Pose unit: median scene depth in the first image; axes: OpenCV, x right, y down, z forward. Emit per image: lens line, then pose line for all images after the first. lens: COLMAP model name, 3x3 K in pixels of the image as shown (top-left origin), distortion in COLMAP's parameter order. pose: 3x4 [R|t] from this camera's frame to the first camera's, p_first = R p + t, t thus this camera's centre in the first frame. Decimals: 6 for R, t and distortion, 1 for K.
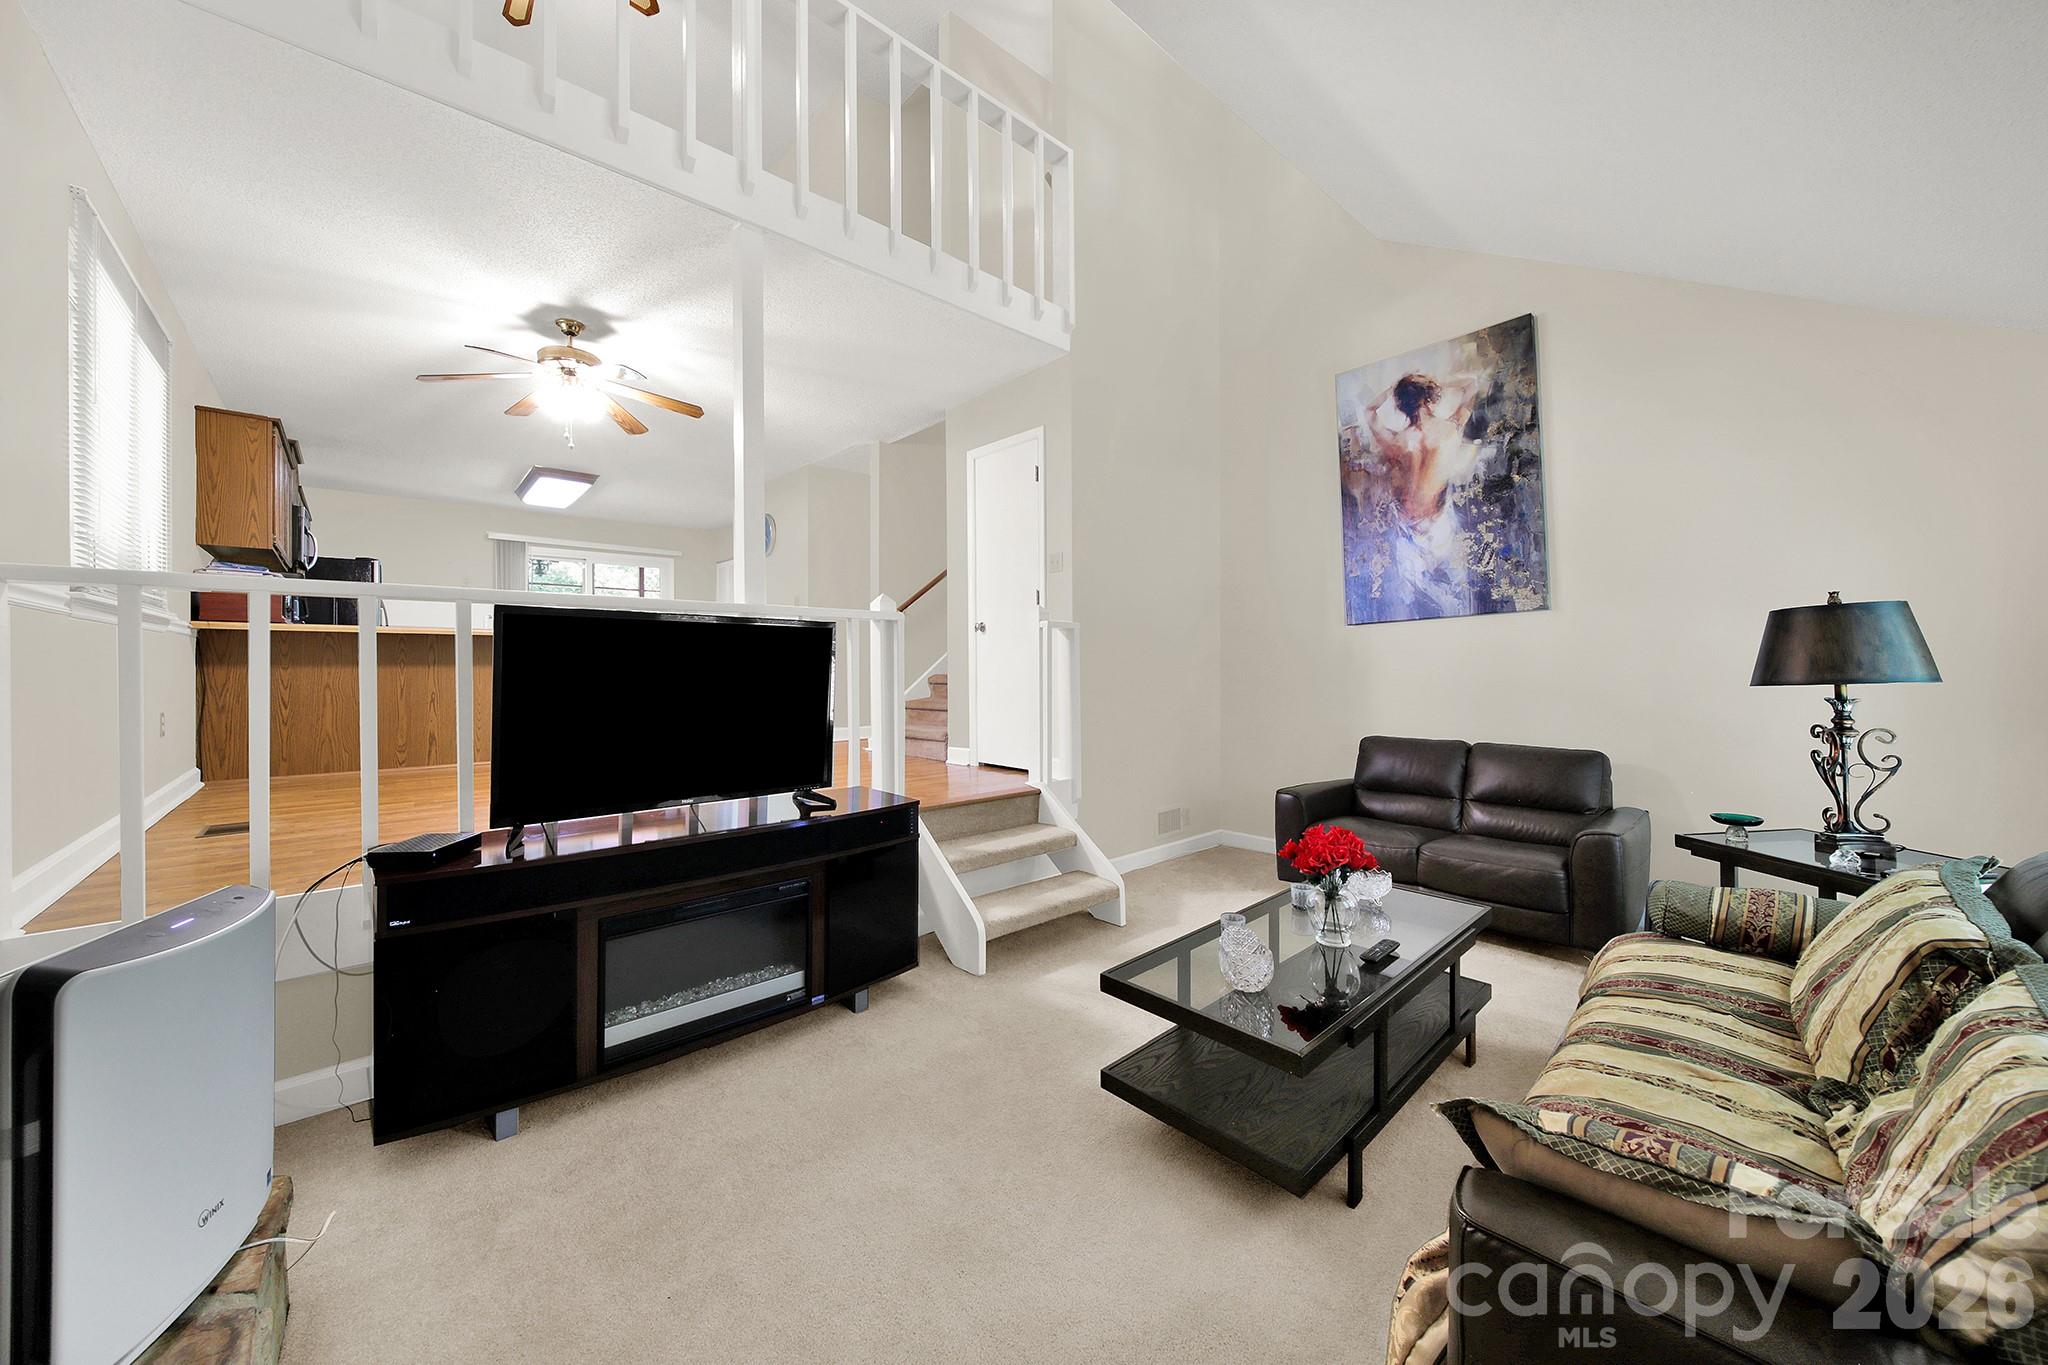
lens RADIAL K [[743.0, 0, 1019.8], [0, 743.0, 670.0], [0, 0, 1]] dist [-0.000645, -0.000129]
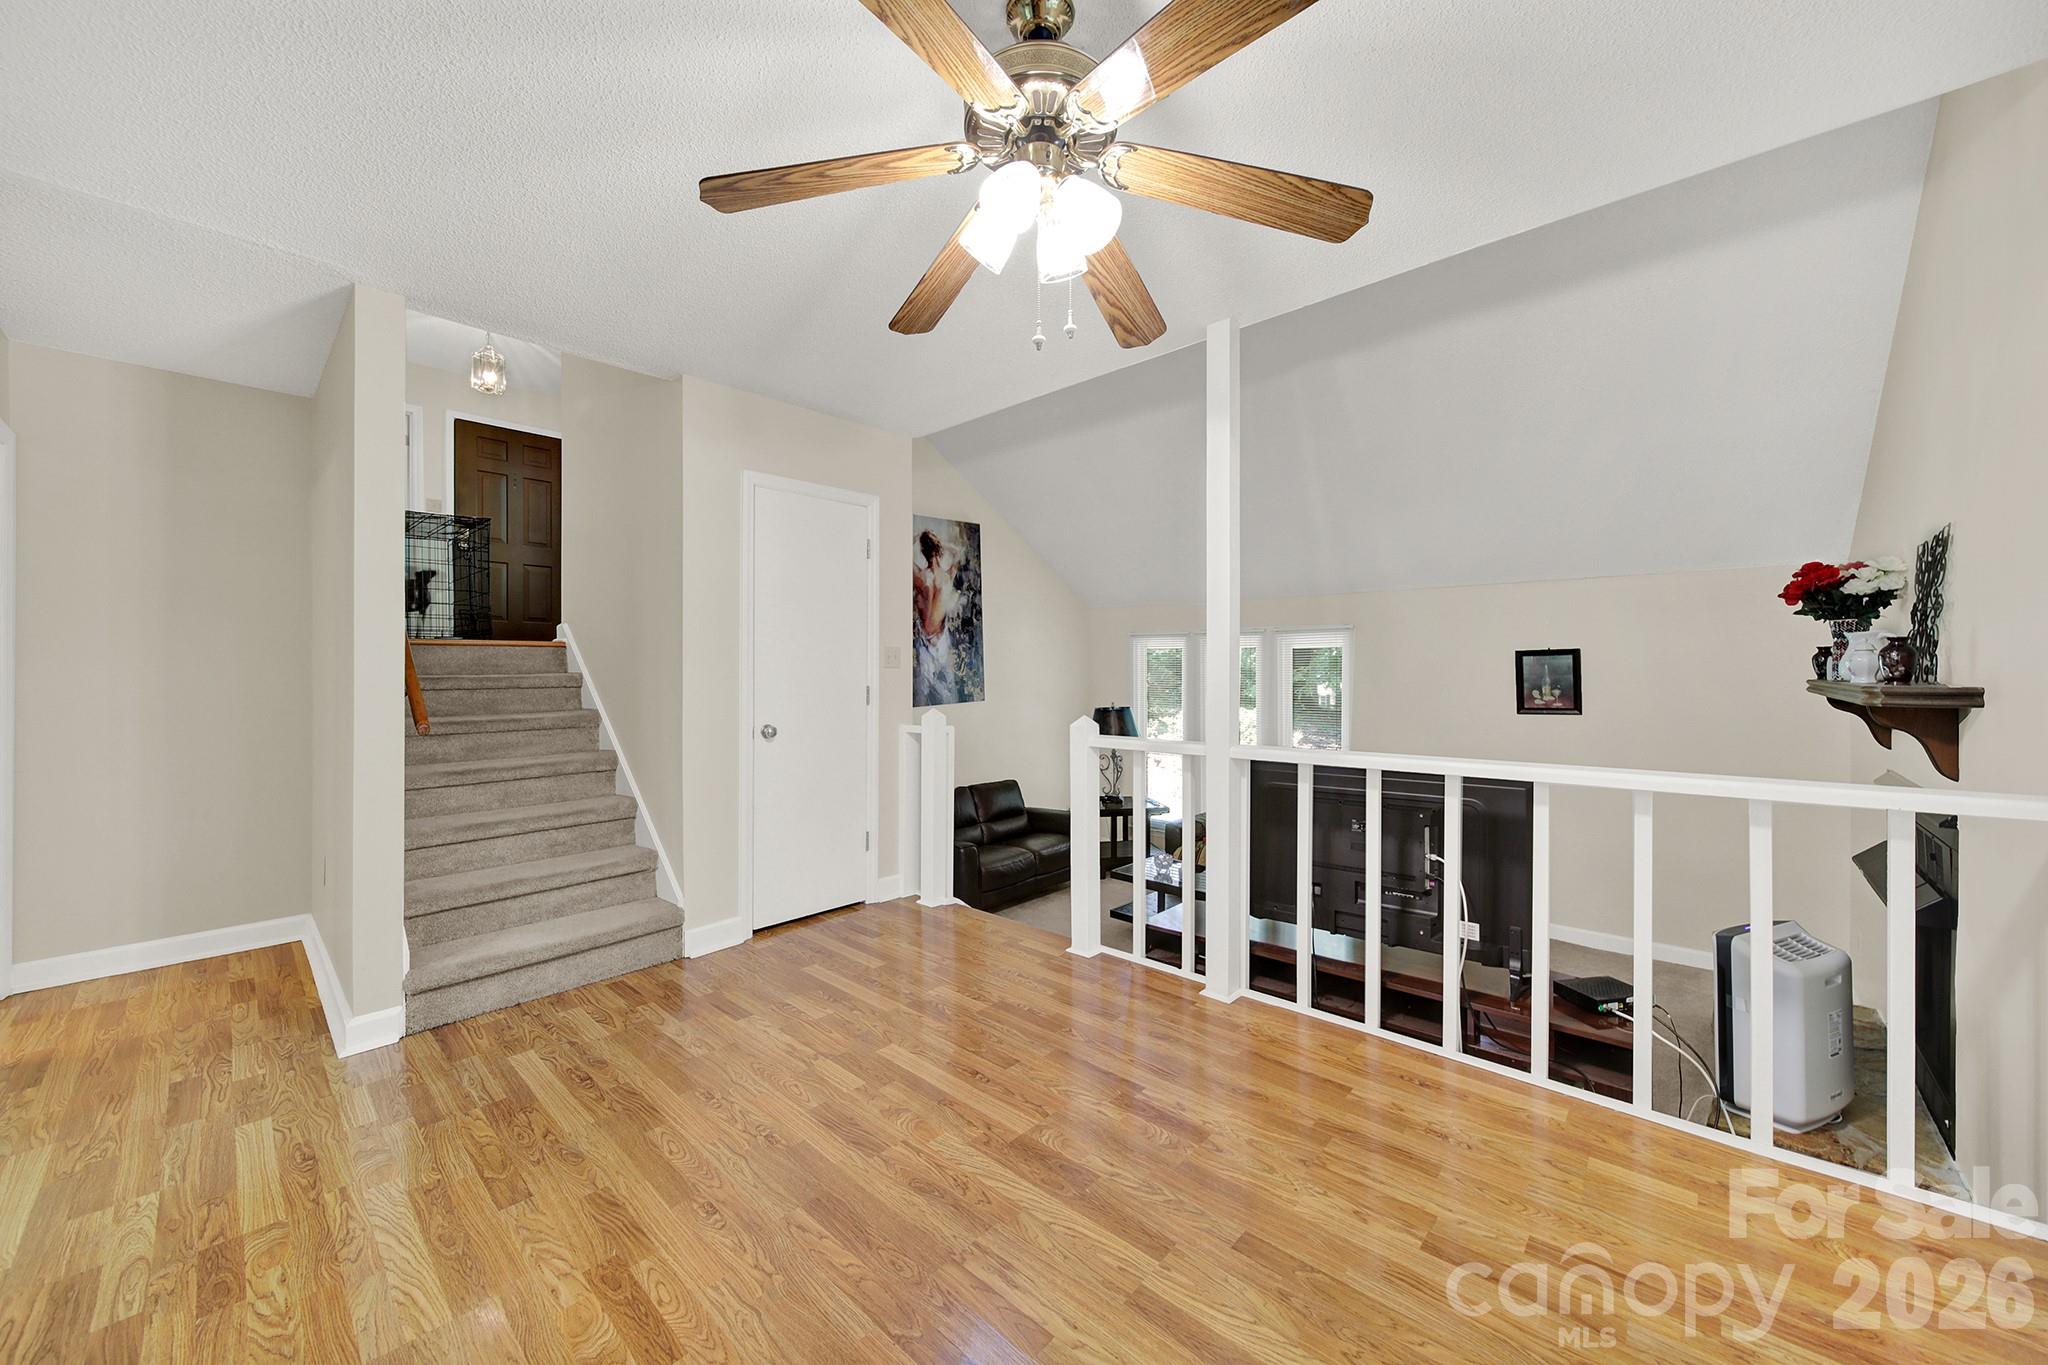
lens RADIAL K [[743.0, 0, 1019.8], [0, 743.0, 670.0], [0, 0, 1]] dist [-0.000645, -0.000129]
pose [[-0.095239, 0.004772, 0.995443, -0.935942], [0.009368, 0.999949, -0.003897, -0.136334], [-0.995410, 0.008955, -0.095279, 1.018846]]
